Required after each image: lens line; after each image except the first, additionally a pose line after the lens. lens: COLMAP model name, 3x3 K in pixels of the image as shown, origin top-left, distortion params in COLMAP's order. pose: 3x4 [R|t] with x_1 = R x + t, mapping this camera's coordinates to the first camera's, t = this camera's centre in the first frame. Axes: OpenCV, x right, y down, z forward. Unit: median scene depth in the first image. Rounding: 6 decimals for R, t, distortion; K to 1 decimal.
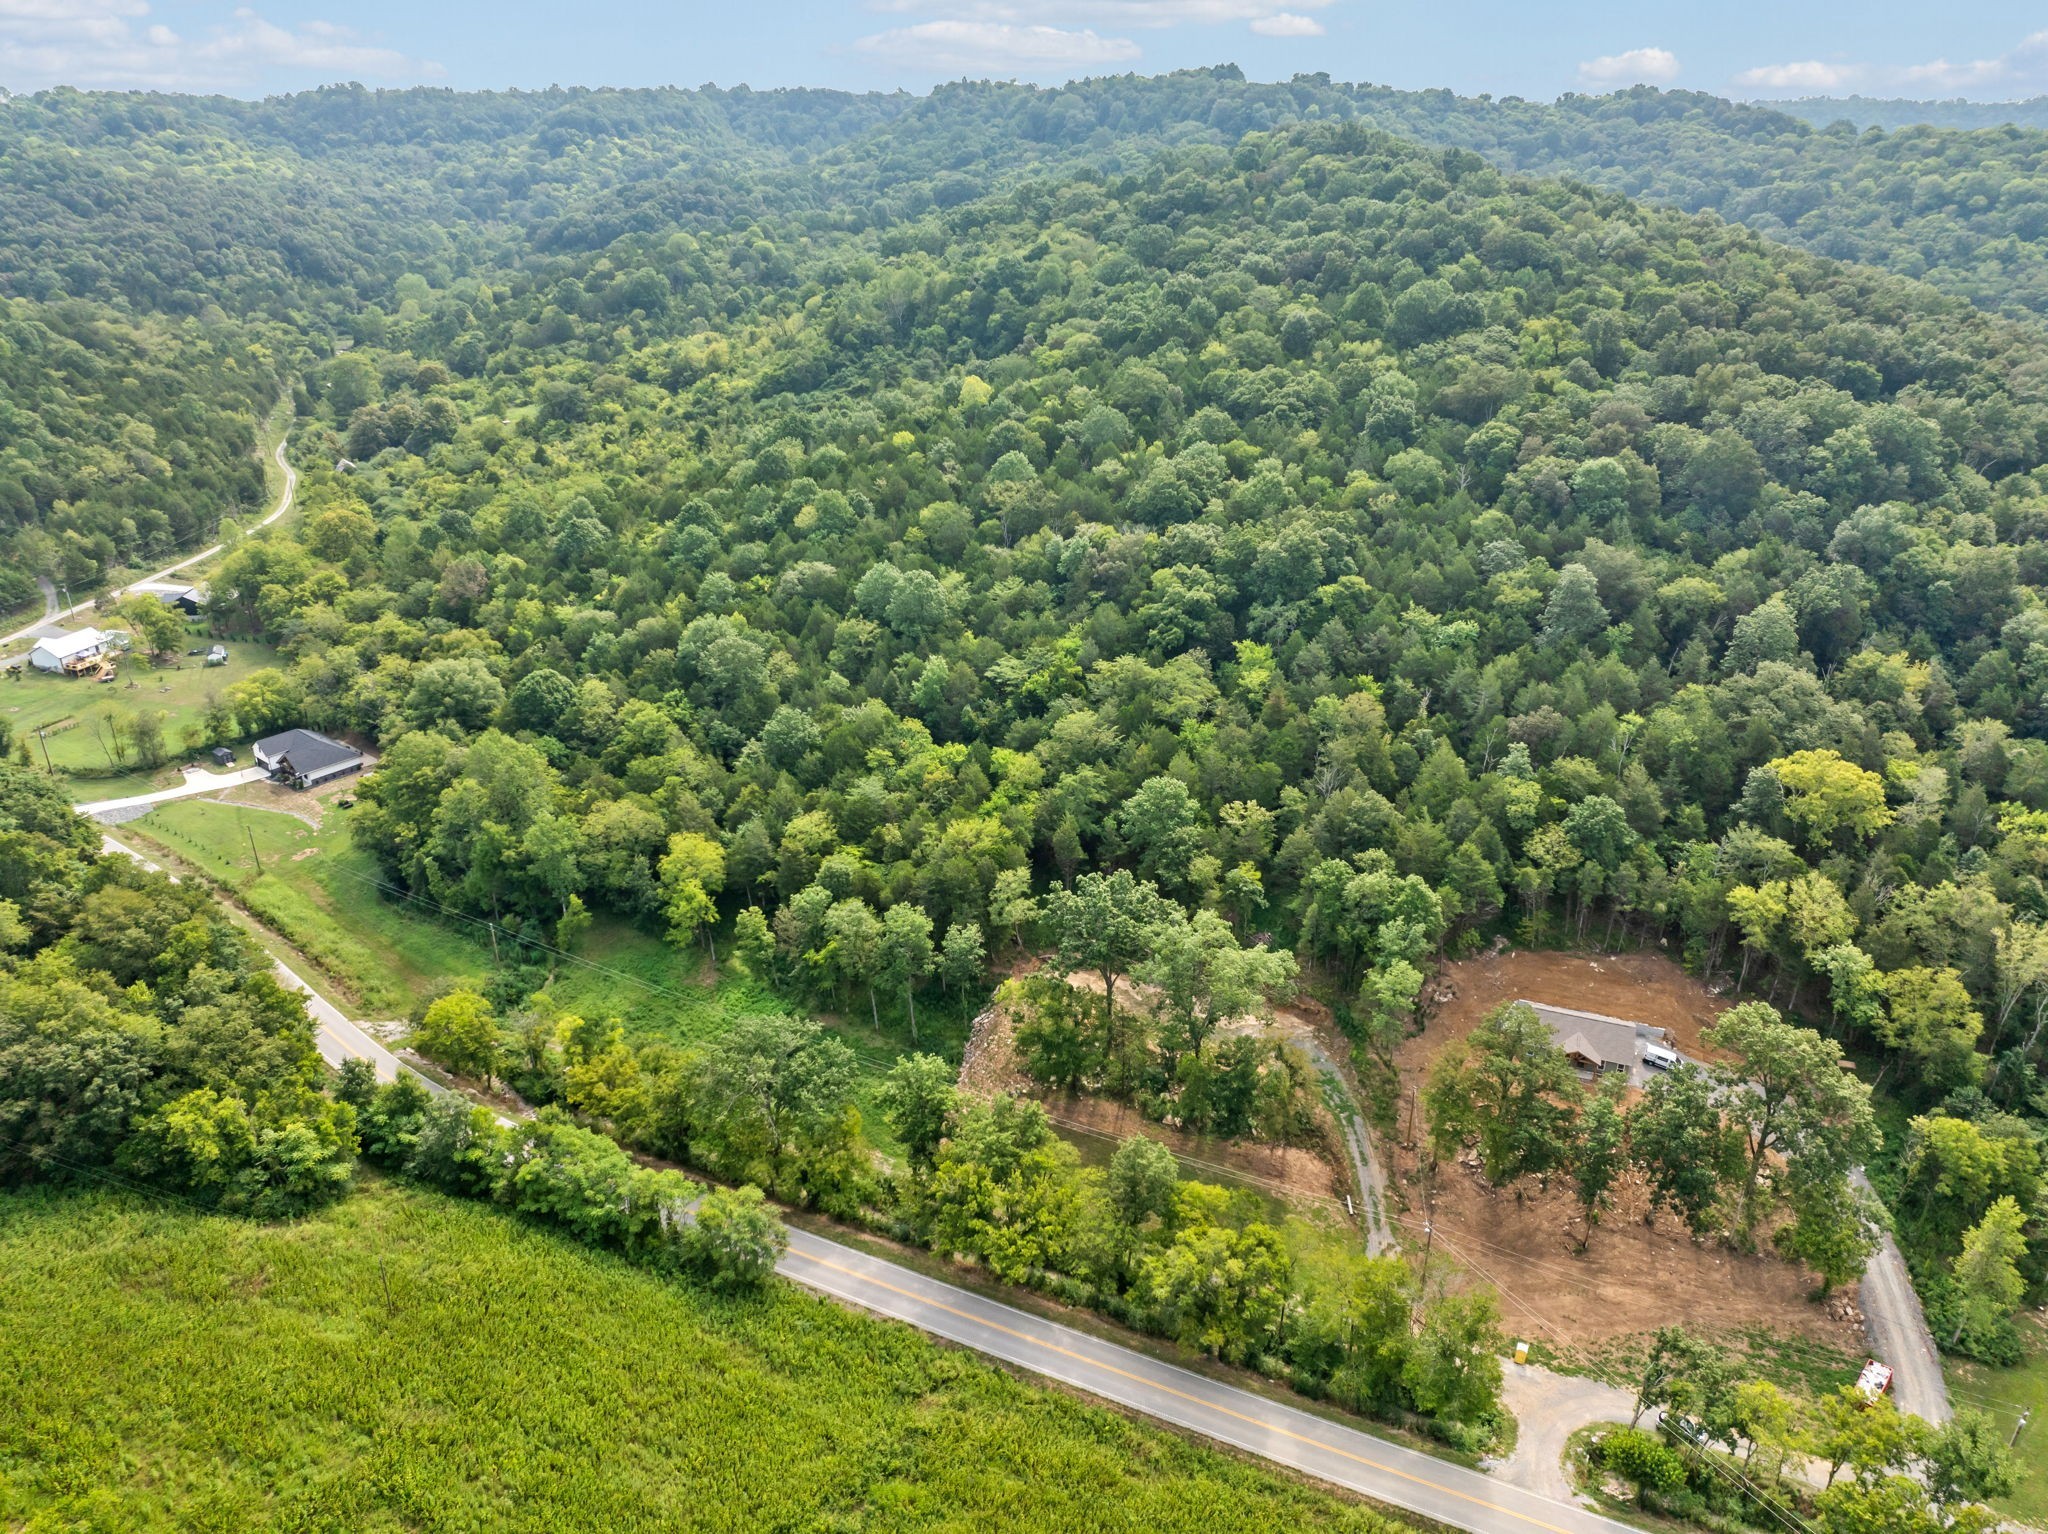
lens RADIAL K [[1453.7, 0, 1017.0], [0, 1453.7, 772.8], [0, 0, 1]] dist [-0.042056, 0.001906]
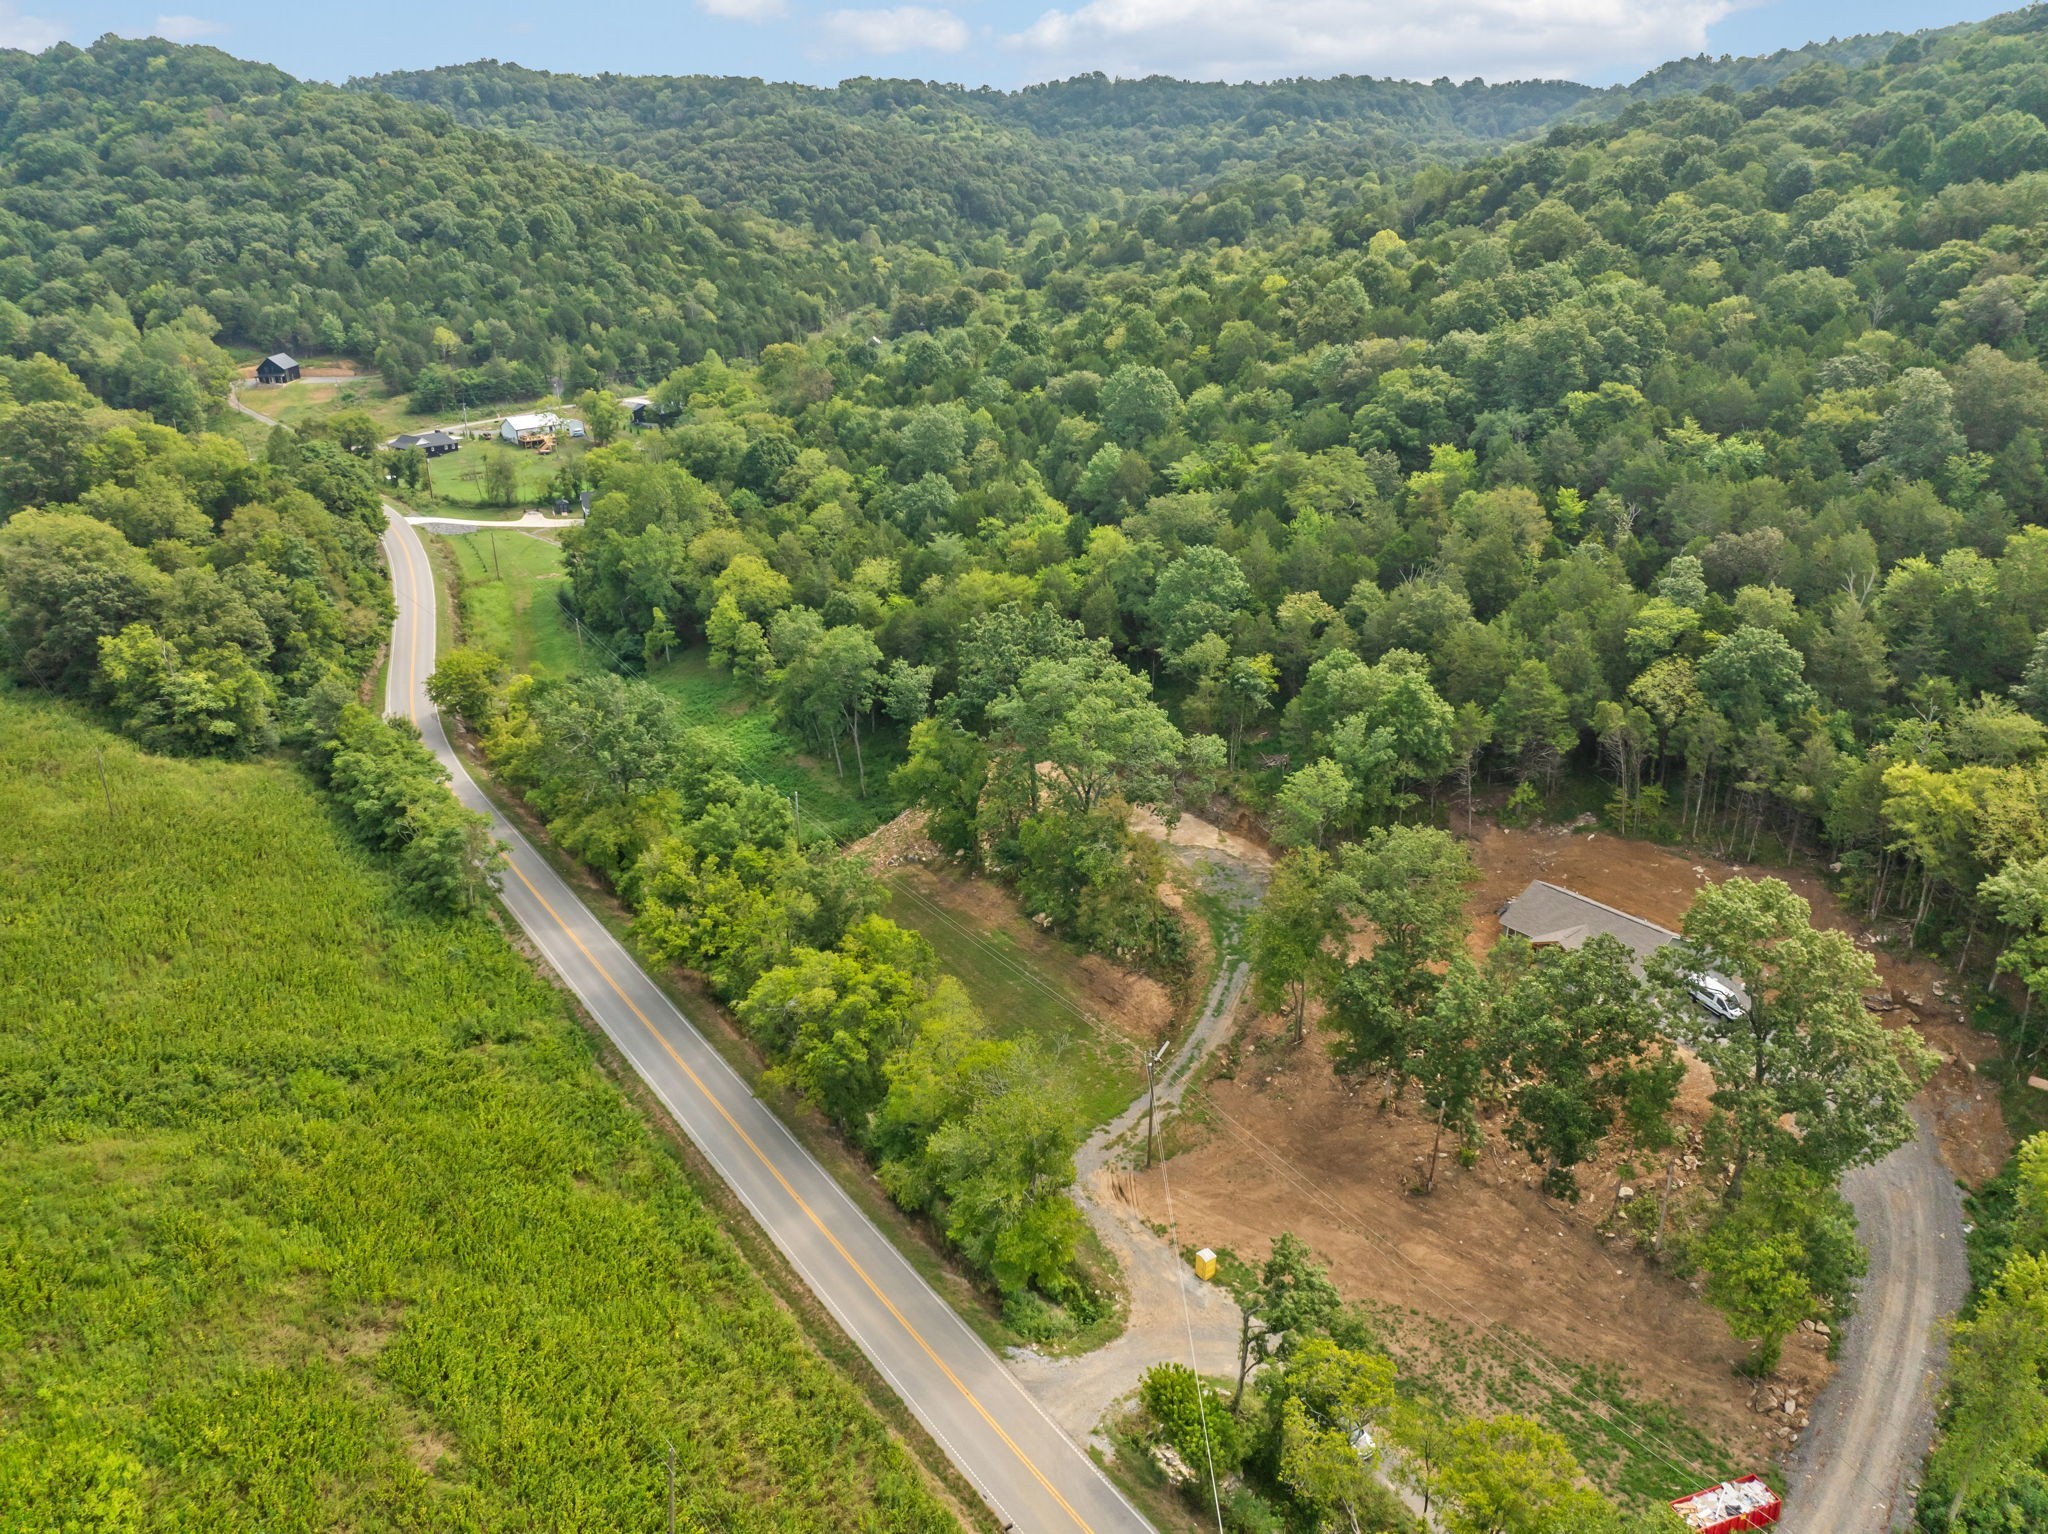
lens RADIAL K [[1447.7, 0, 1008.9], [0, 1447.7, 772.3], [0, 0, 1]] dist [-0.050892, -0.000356]
pose [[0.873260, 0.186481, -0.450158, 0.328350], [-0.195929, 0.980273, 0.026004, 0.107824], [0.446127, 0.065490, 0.892570, 0.204115]]
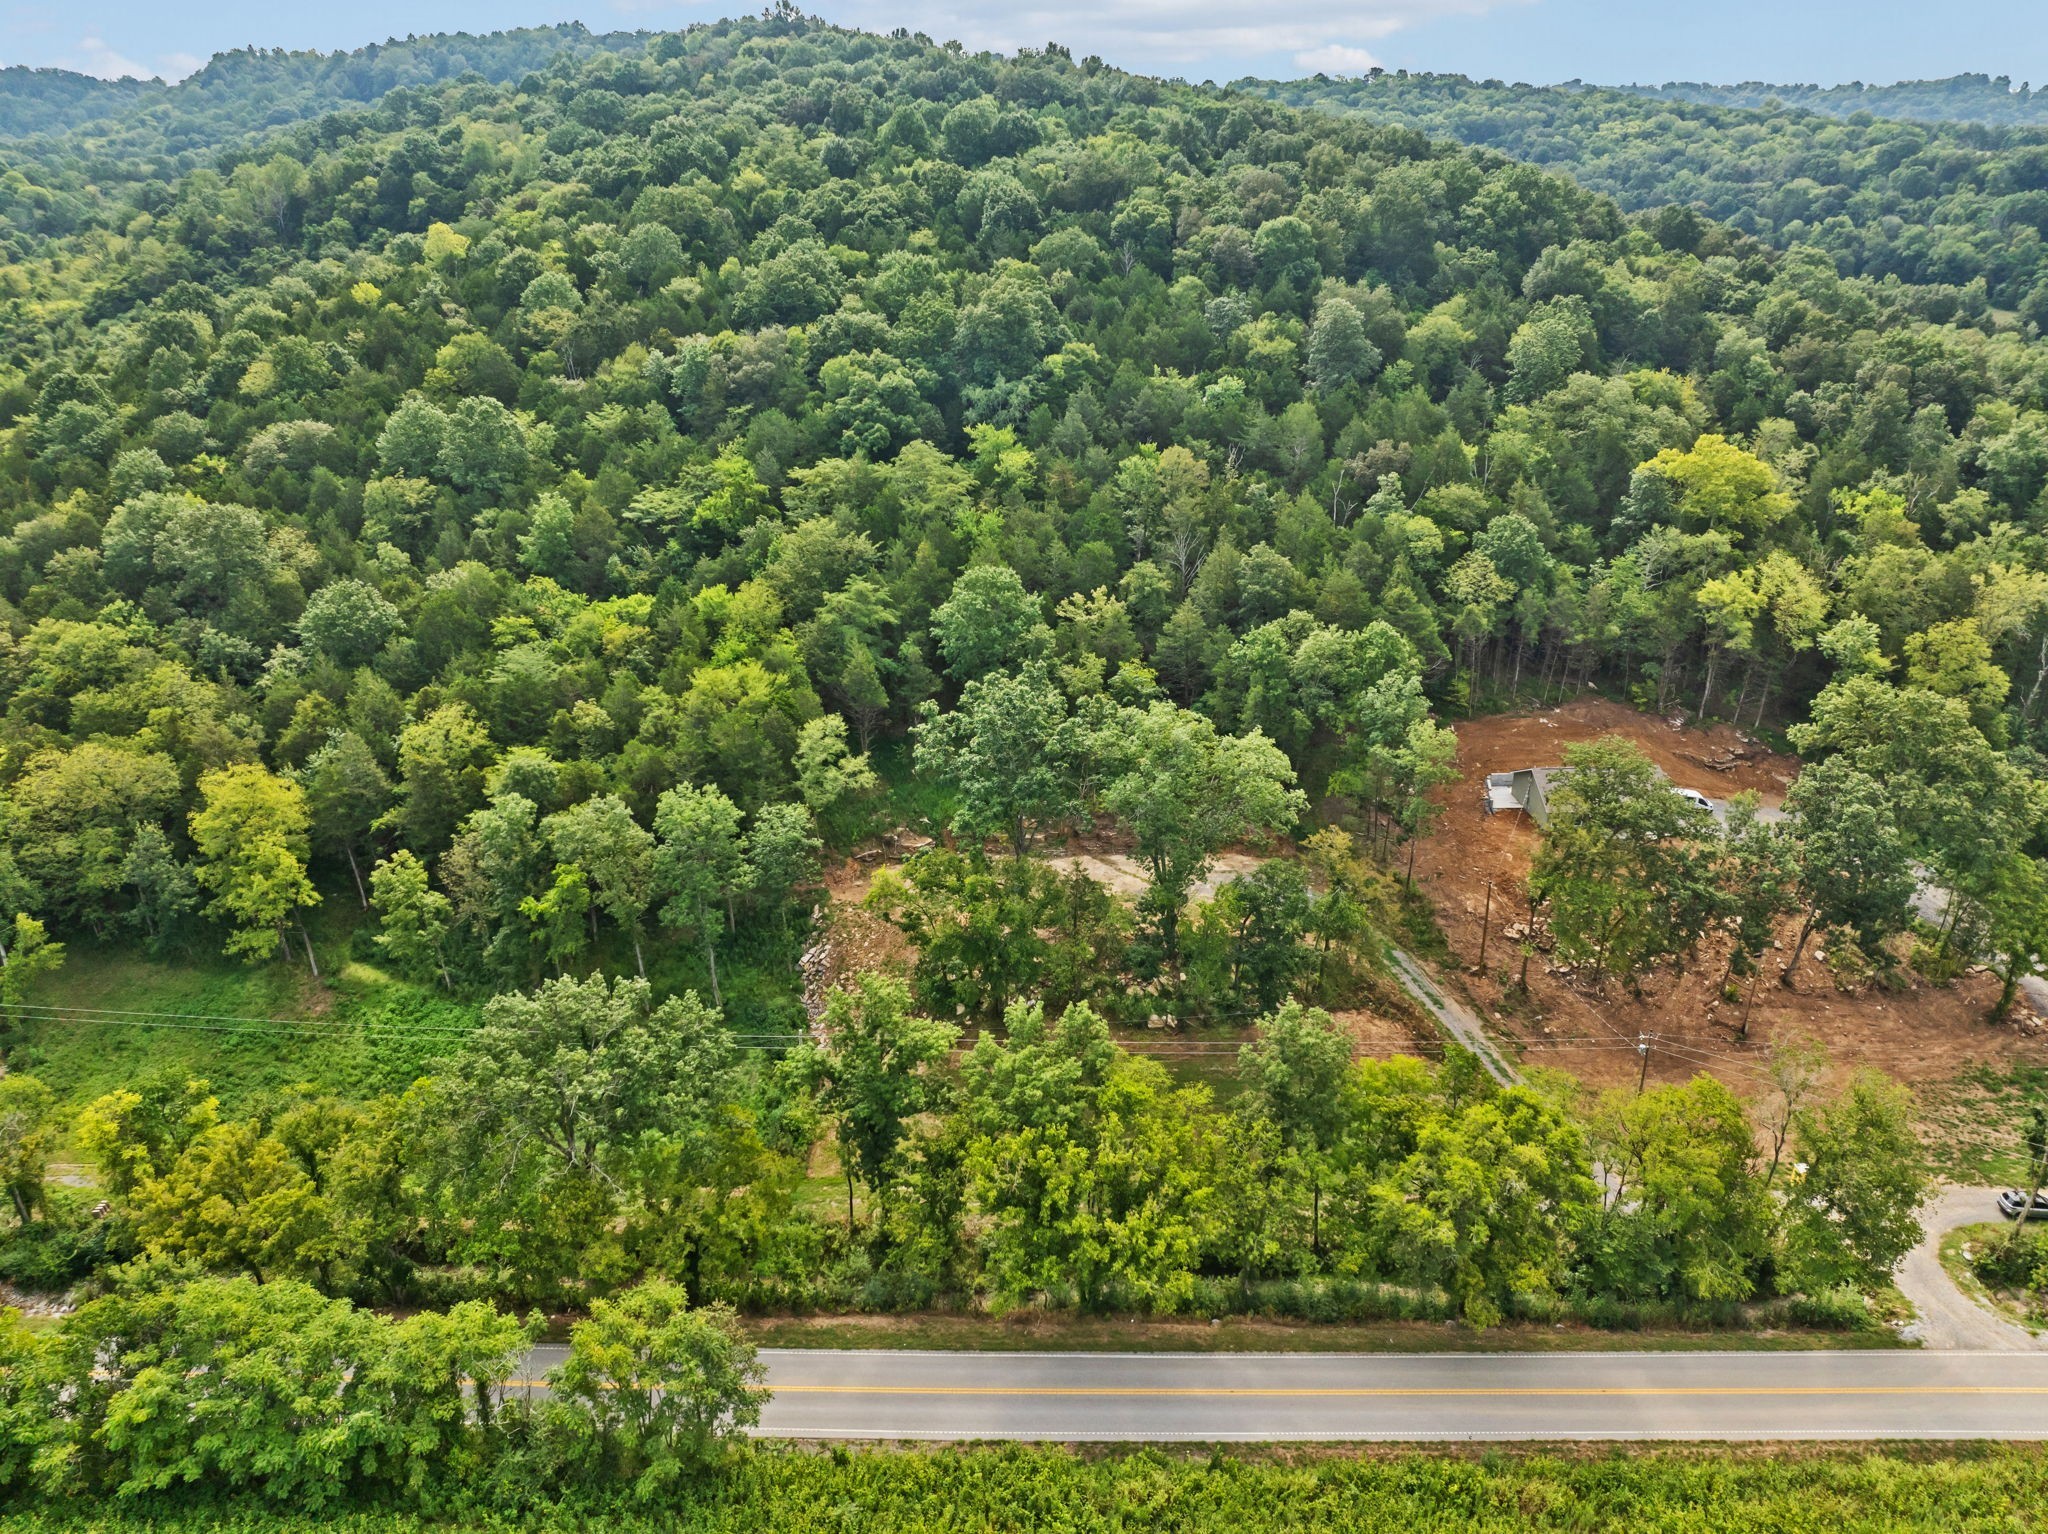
lens RADIAL K [[1456.0, 0, 1025.8], [0, 1456.0, 773.0], [0, 0, 1]] dist [-0.070905, 0.048414]
pose [[0.900826, -0.165284, 0.401490, -0.150447], [0.175058, 0.984479, 0.012508, 0.080980], [-0.397326, 0.059016, 0.915778, 0.304166]]
